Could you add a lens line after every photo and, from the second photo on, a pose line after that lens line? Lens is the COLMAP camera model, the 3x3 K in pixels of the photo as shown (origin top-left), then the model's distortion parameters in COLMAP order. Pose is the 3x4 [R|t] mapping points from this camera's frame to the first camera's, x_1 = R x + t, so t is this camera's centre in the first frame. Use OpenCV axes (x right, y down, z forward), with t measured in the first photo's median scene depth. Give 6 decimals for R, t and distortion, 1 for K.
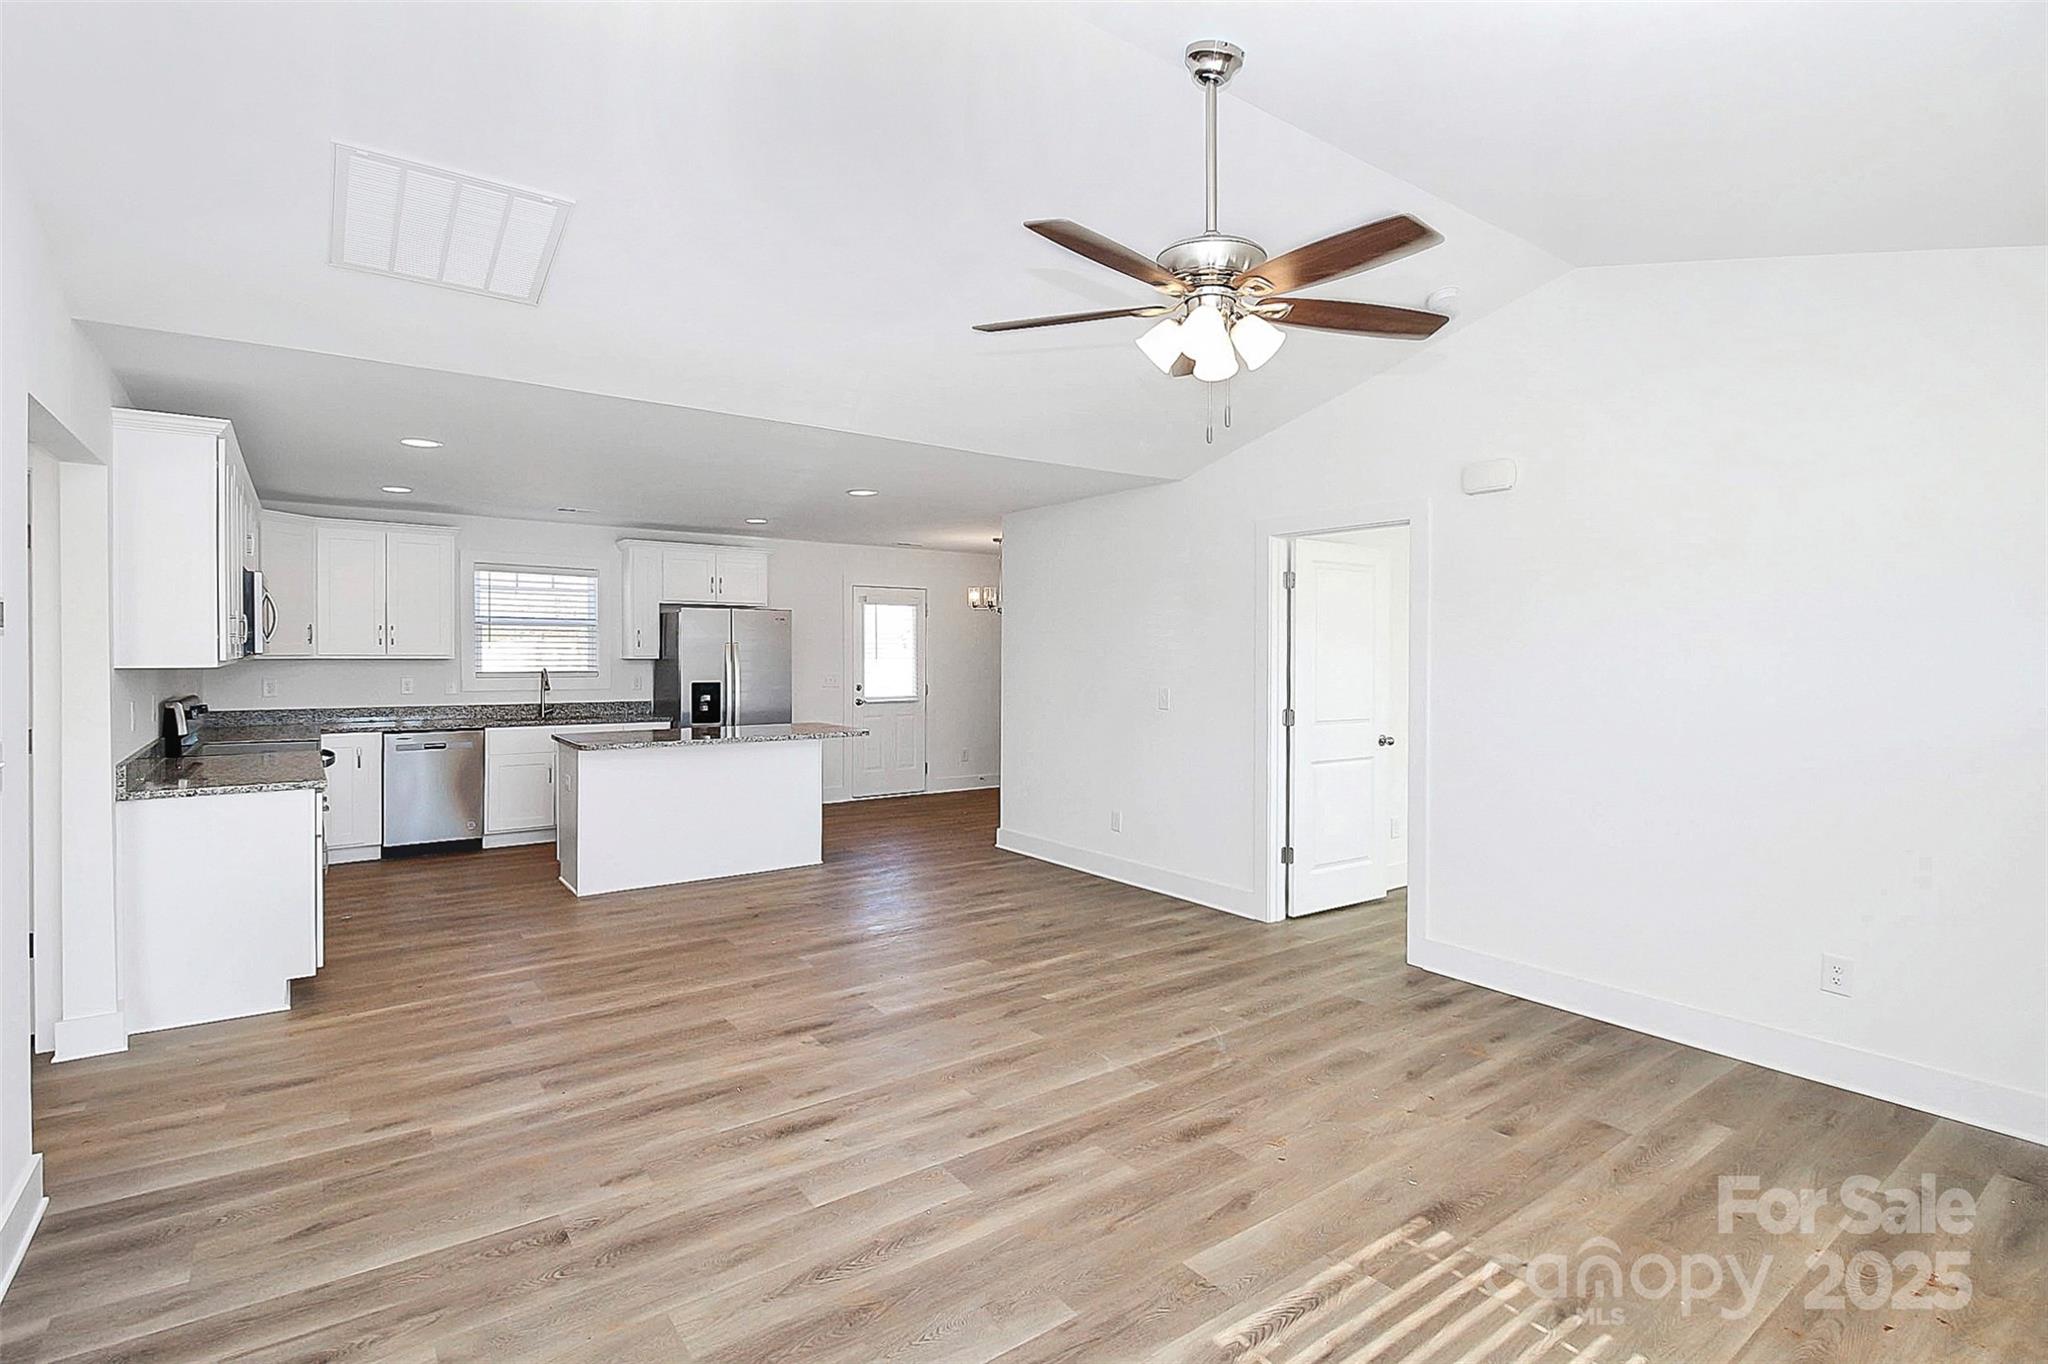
lens RADIAL K [[970.6, 0, 1031.5], [0, 970.6, 649.2], [0, 0, 1]] dist [0.000390, -0.010323]
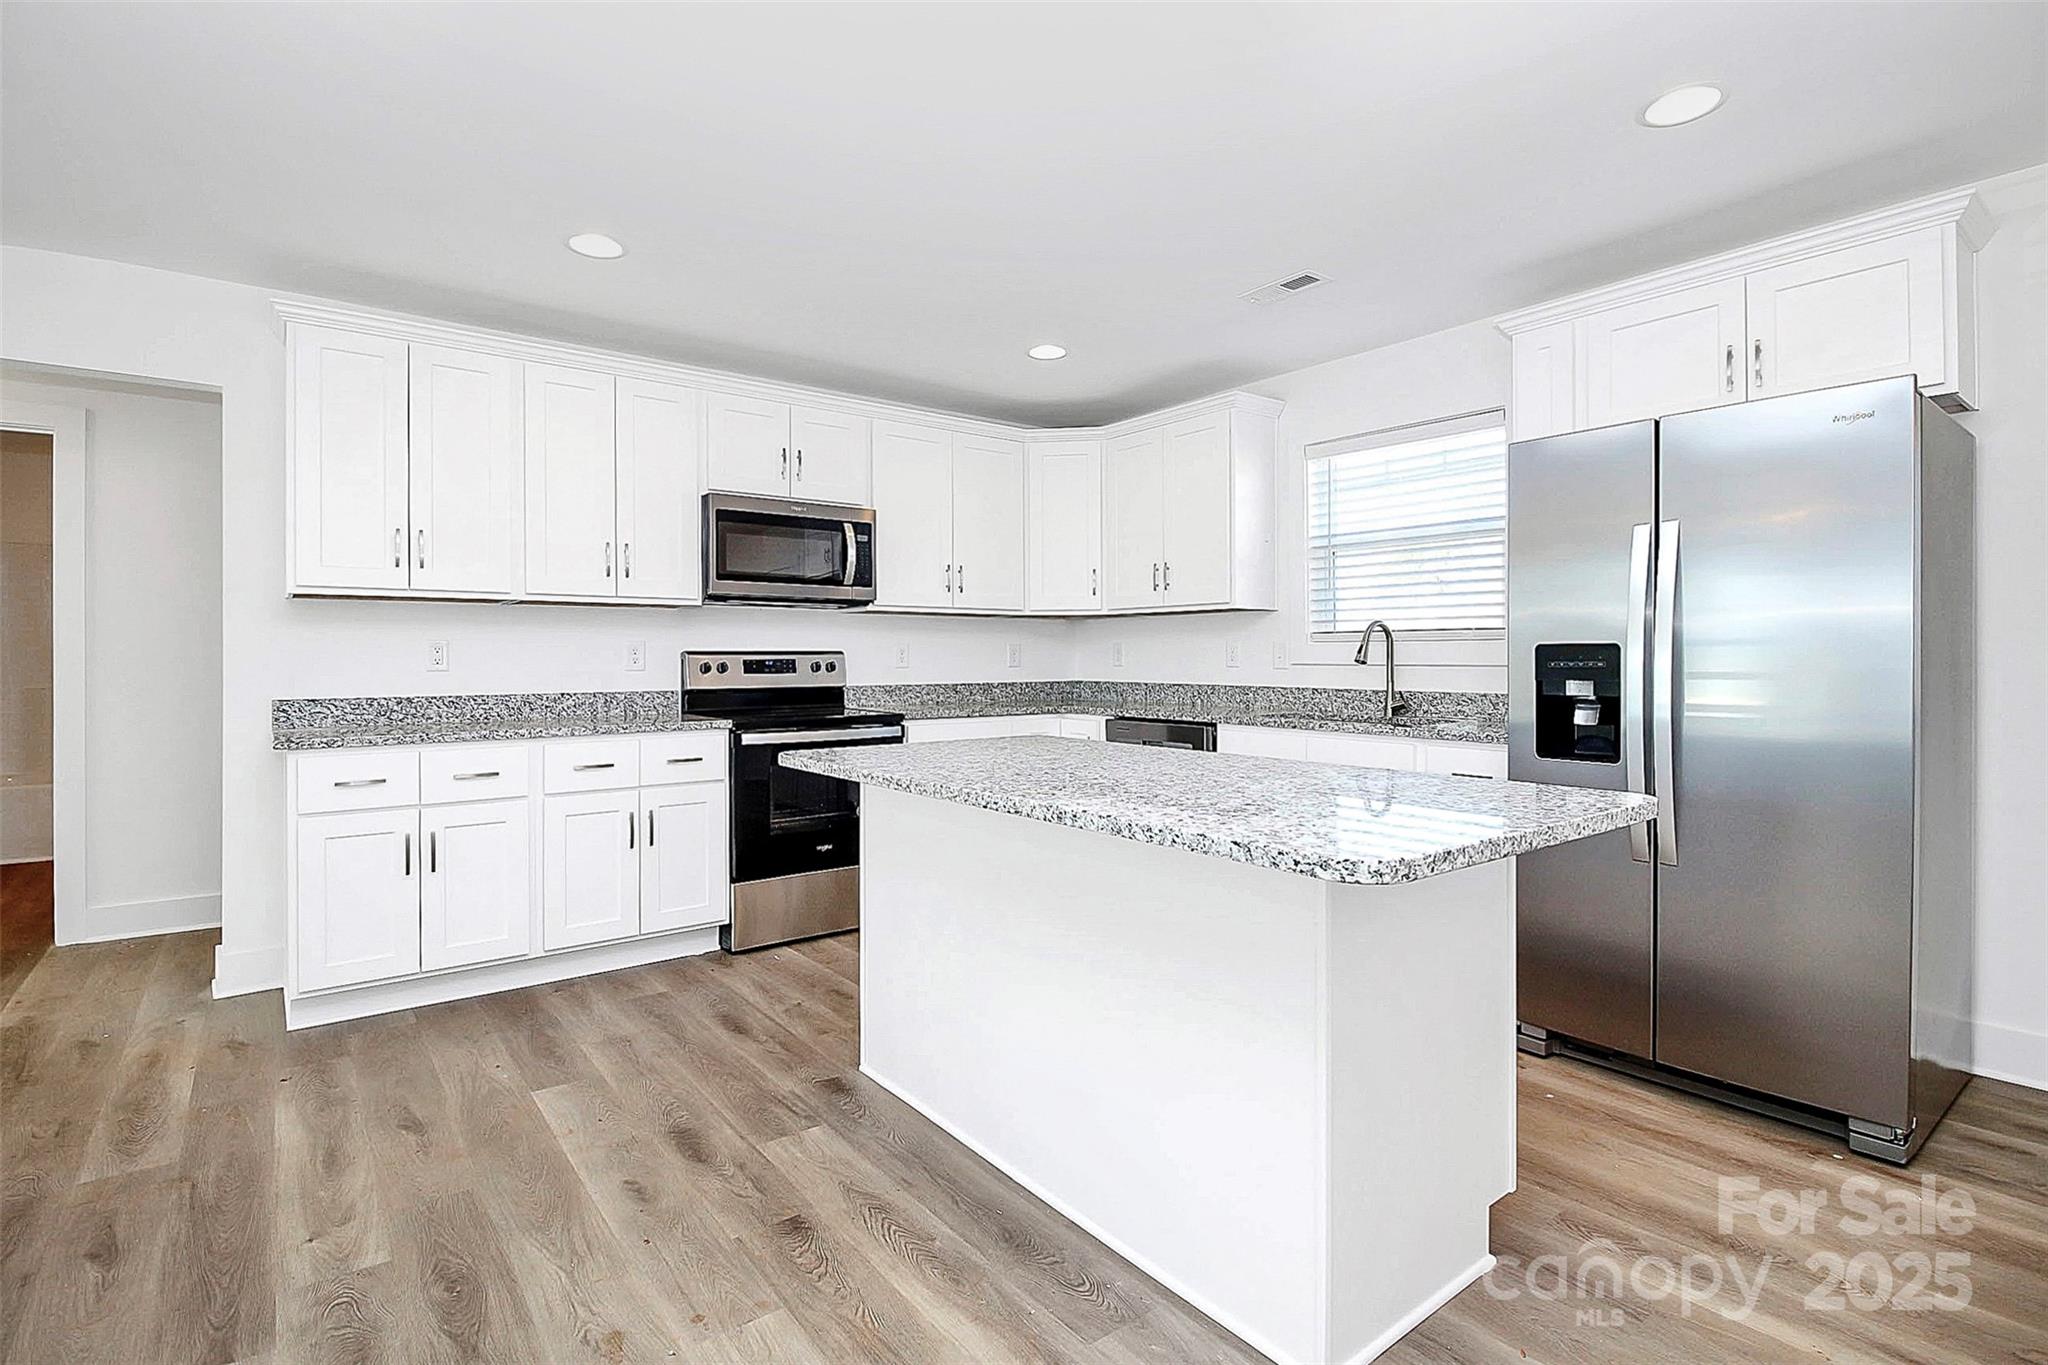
lens RADIAL K [[970.6, 0, 1039.0], [0, 970.6, 656.1], [0, 0, 1]] dist [0.000390, -0.010323]
pose [[0.026628, -0.005555, -0.999630, 0.019355], [0.003666, 0.999978, -0.005459, 0.078005], [0.999639, -0.003519, 0.026648, 1.560770]]
